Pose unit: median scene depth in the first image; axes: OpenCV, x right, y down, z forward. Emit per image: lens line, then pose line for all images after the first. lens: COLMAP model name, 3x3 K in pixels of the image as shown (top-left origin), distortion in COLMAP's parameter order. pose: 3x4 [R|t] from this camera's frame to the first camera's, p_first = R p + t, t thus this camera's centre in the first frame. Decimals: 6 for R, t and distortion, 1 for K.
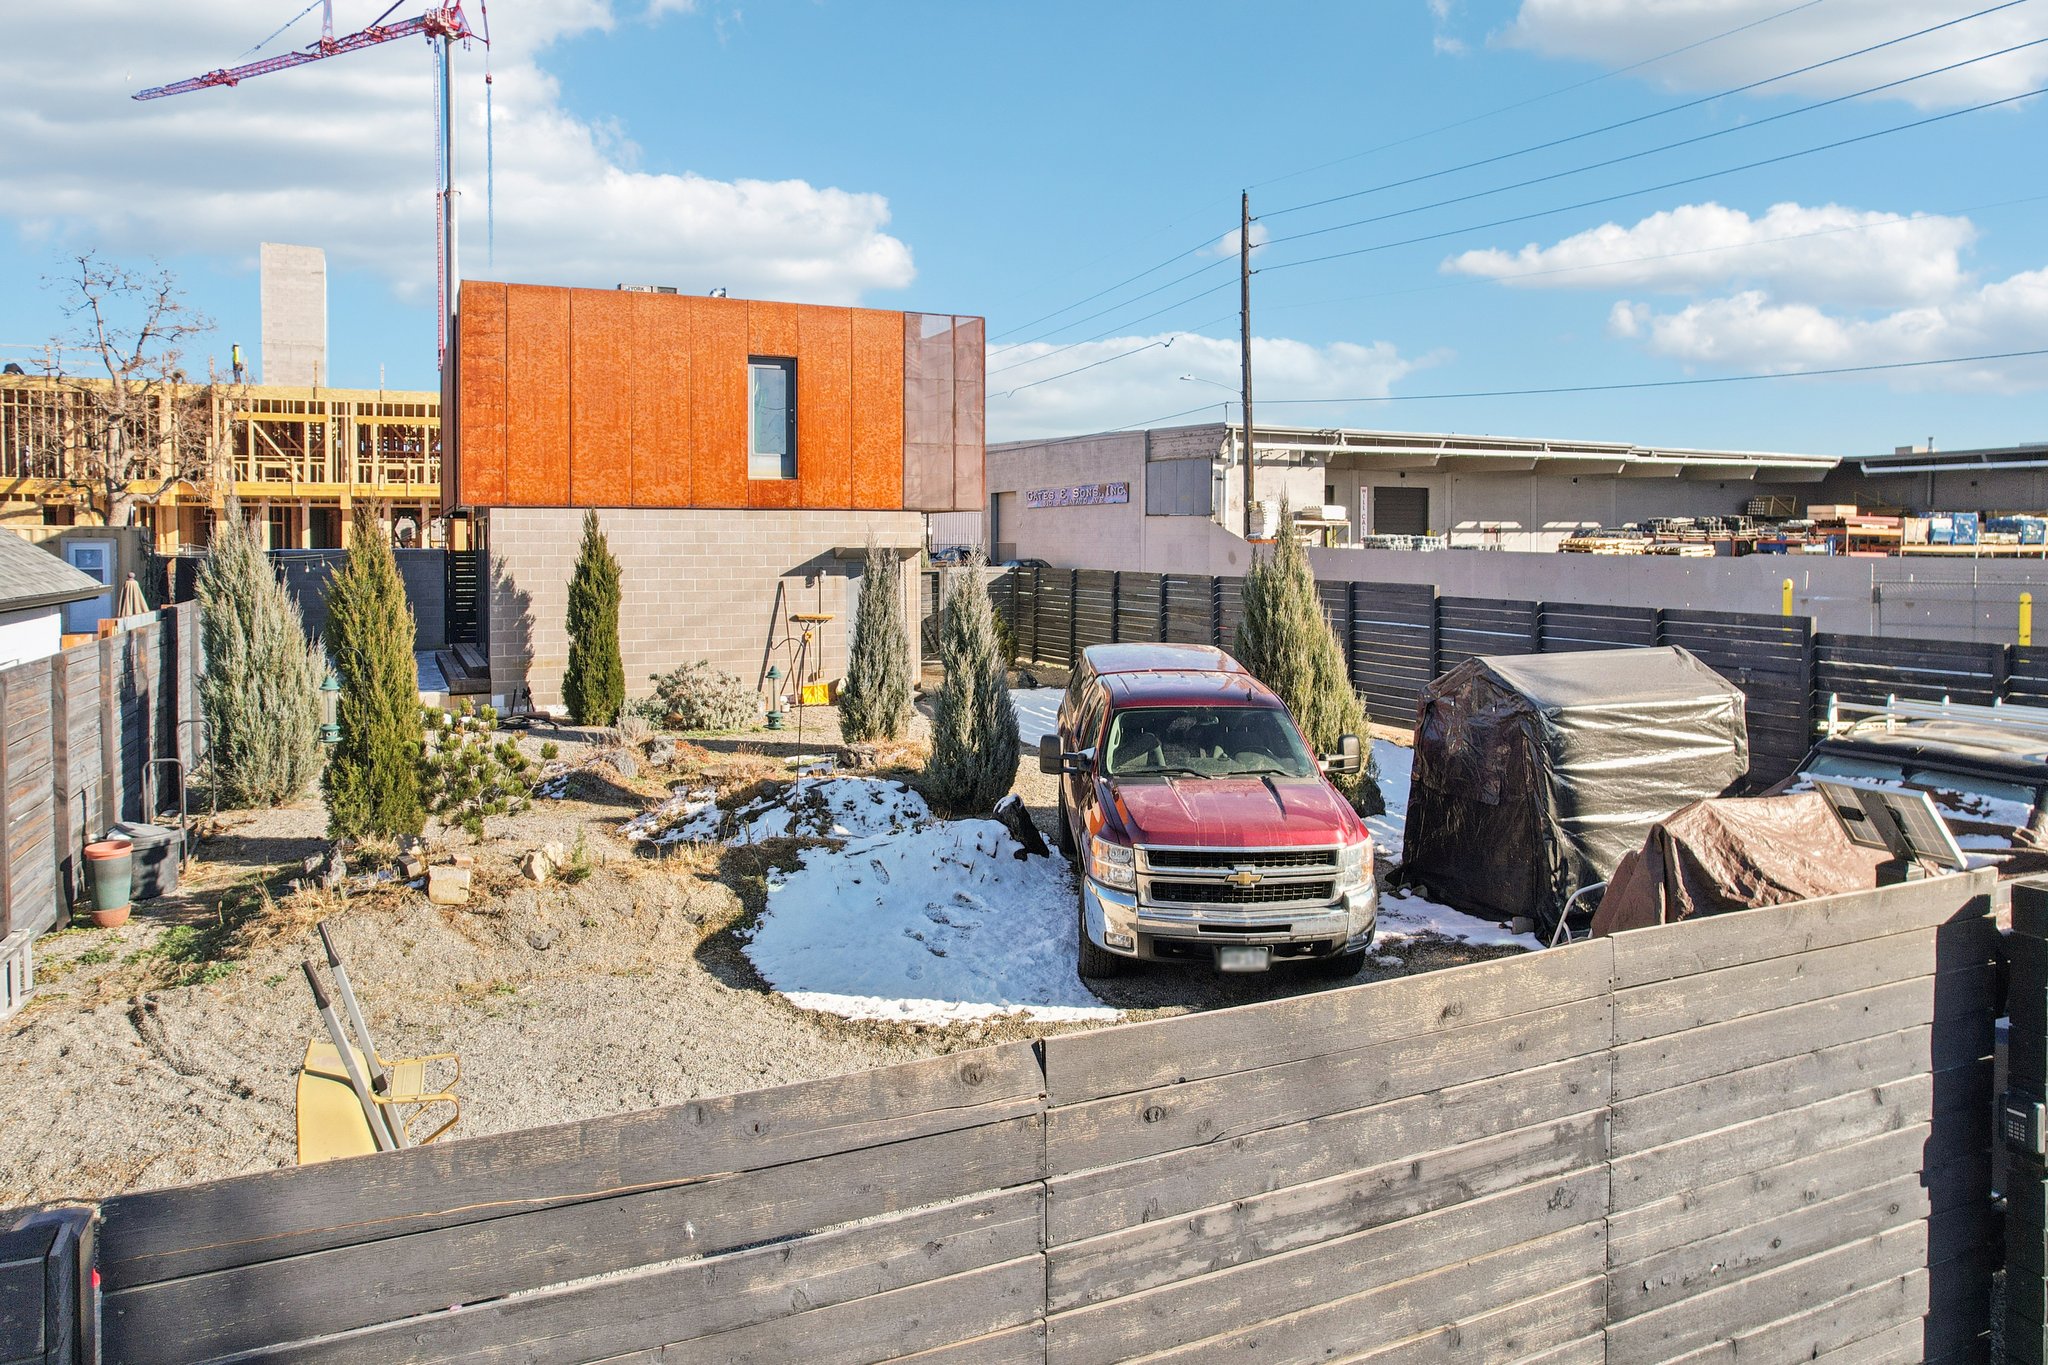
lens RADIAL K [[1352.2, 0, 1029.9], [0, 1352.2, 571.8], [0, 0, 1]] dist [-0.071598, 0.060799]
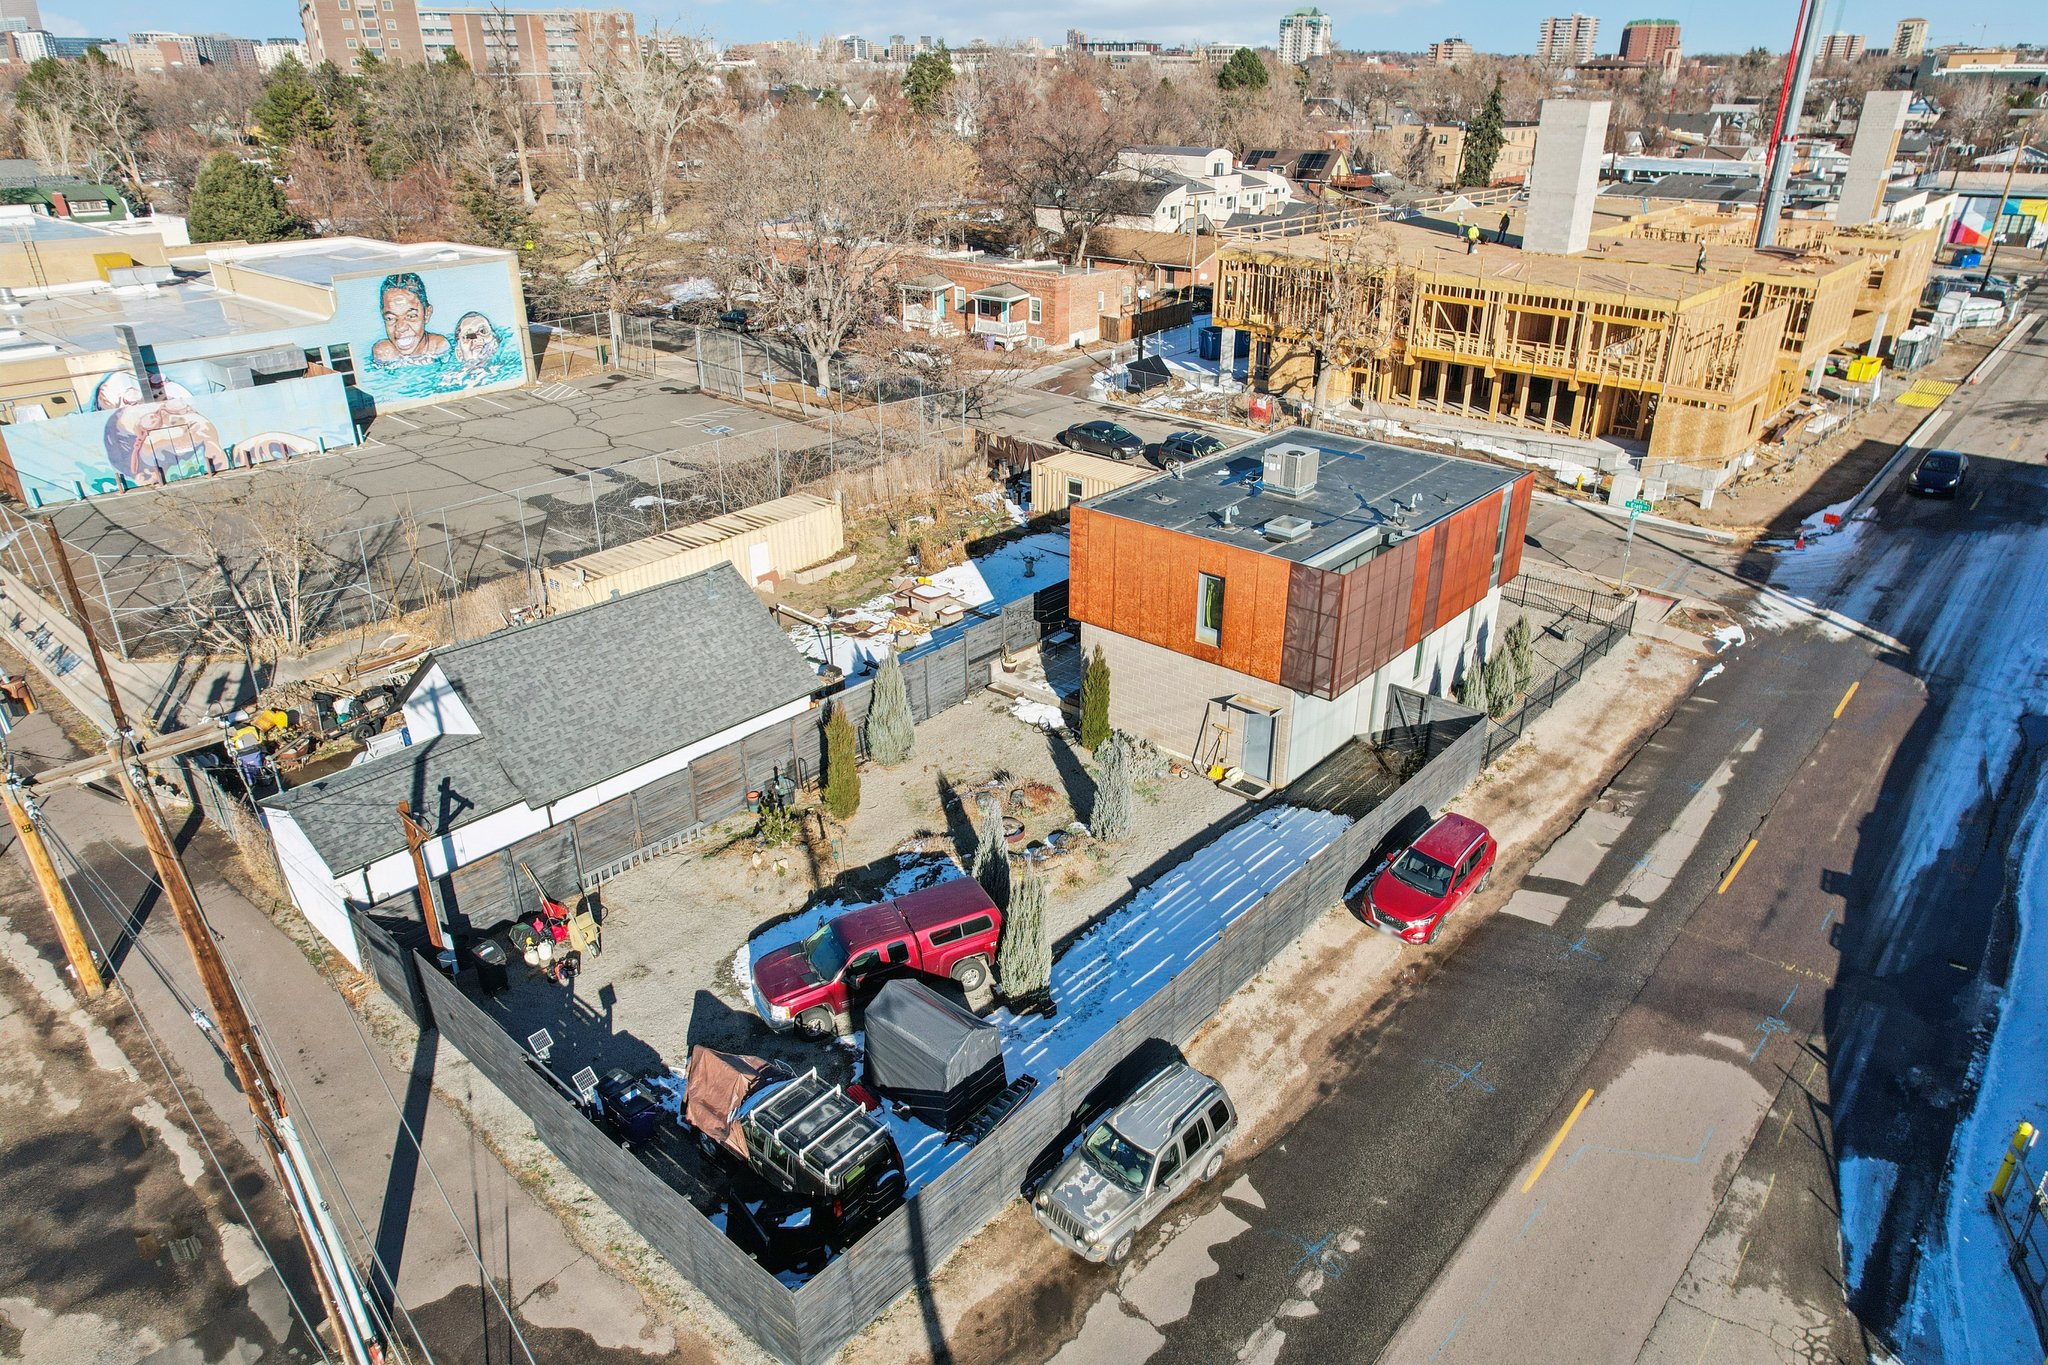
lens RADIAL K [[1308.9, 0, 1027.4], [0, 1308.9, 697.2], [0, 0, 1]] dist [-0.071798, 0.061855]
pose [[0.403774, 0.399994, -0.822783, 1.069139], [-0.017651, 0.902593, 0.430132, -0.703140], [0.914689, -0.159153, 0.371504, 0.209555]]
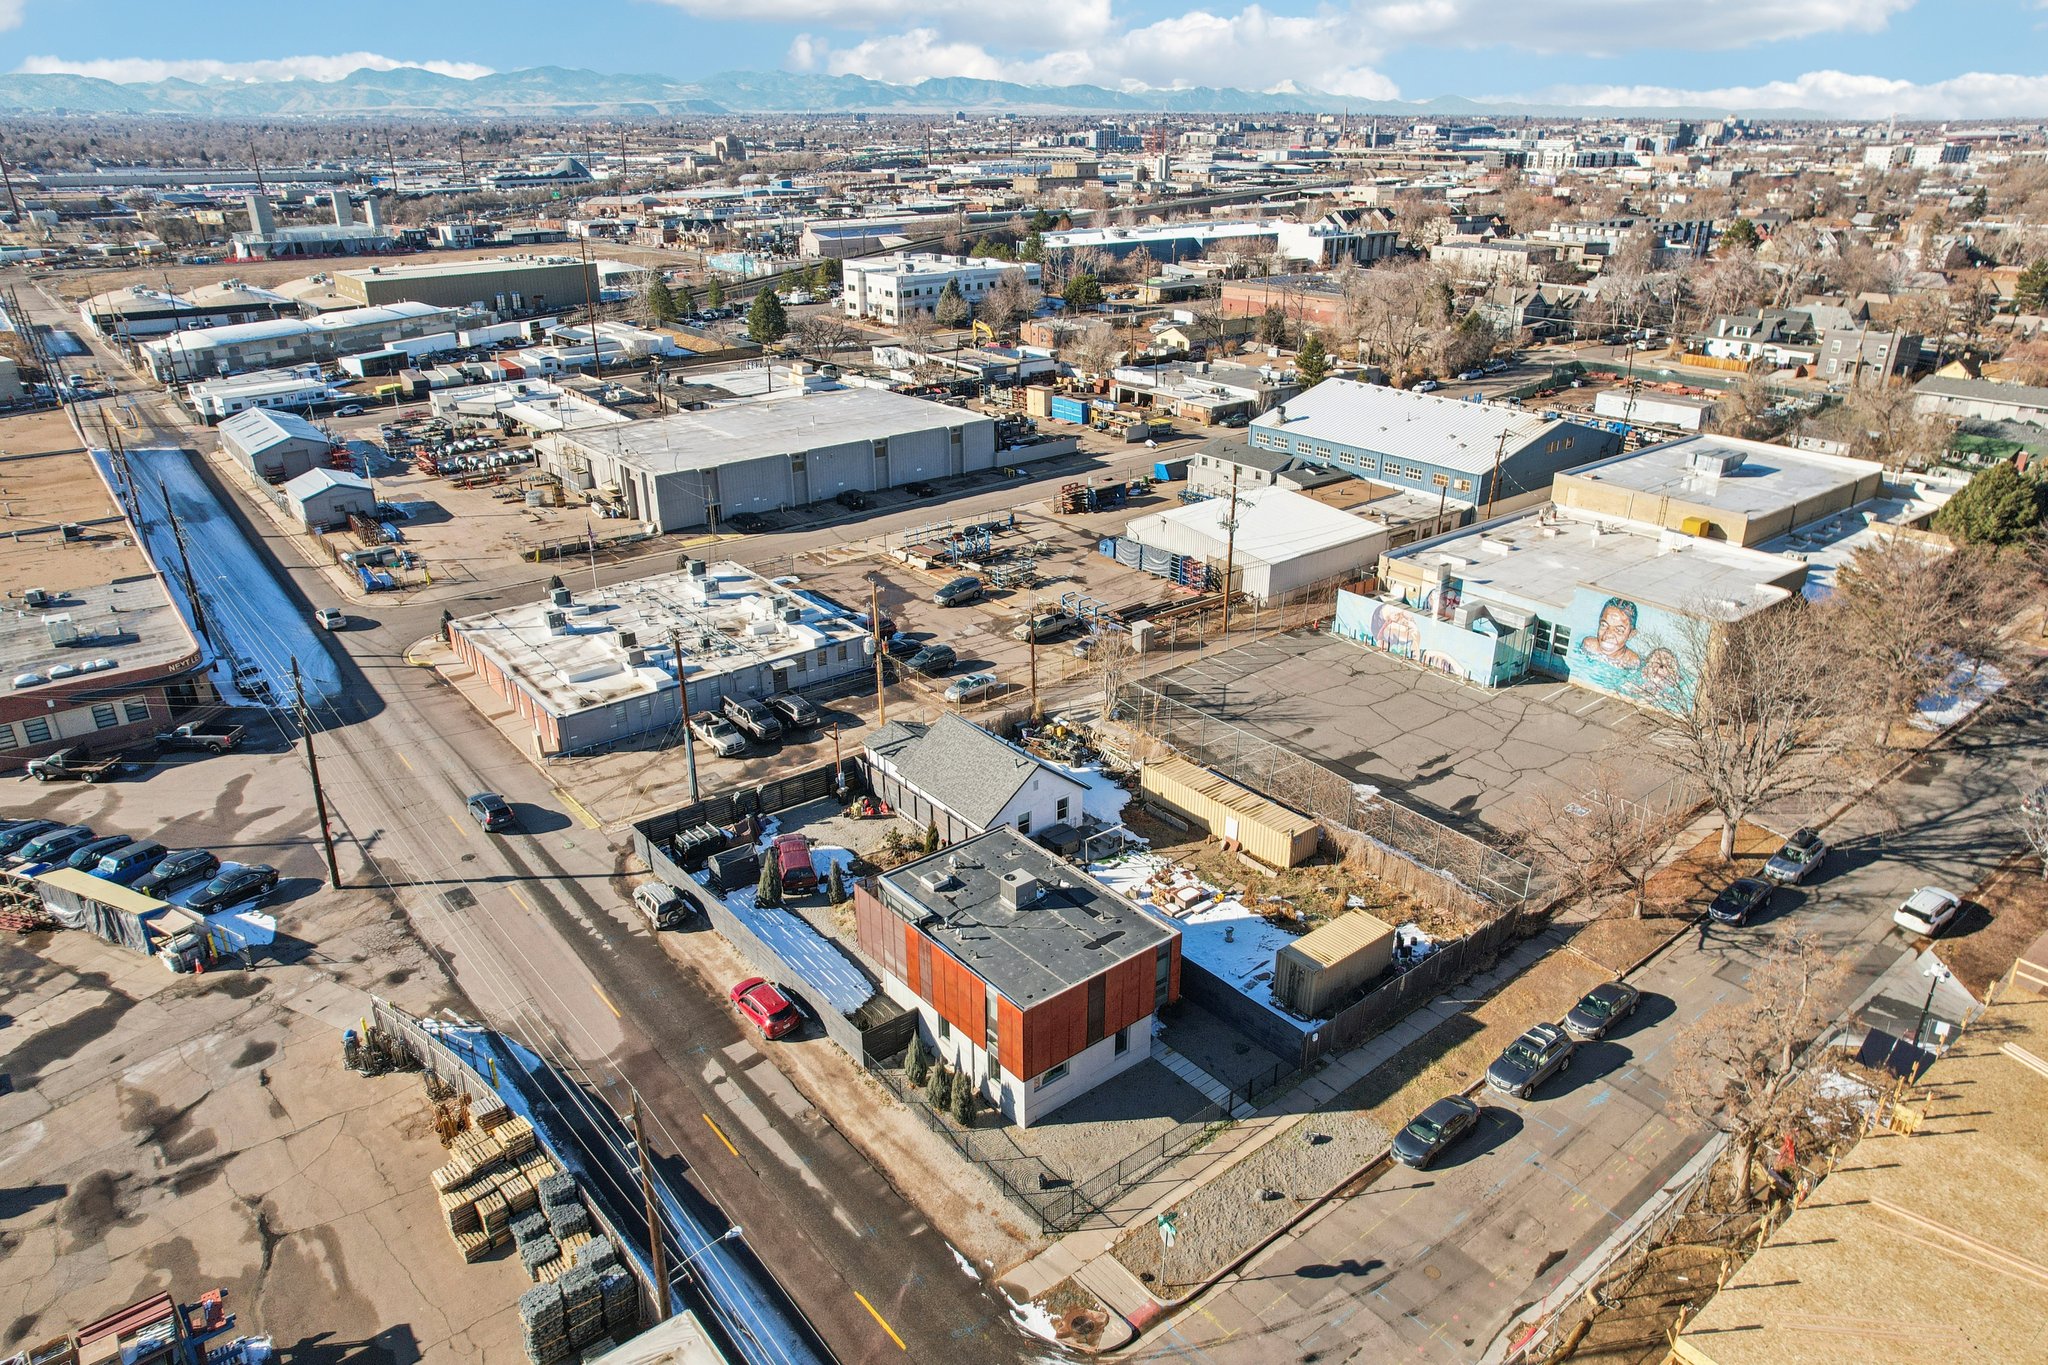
lens RADIAL K [[1320.0, 0, 1021.2], [0, 1320.0, 705.3], [0, 0, 1]] dist [-0.071201, 0.059343]
pose [[-0.972253, 0.099897, -0.211531, 0.162910], [-0.000155, 0.903961, 0.427614, -1.692999], [0.233934, 0.415781, -0.878863, 3.402723]]
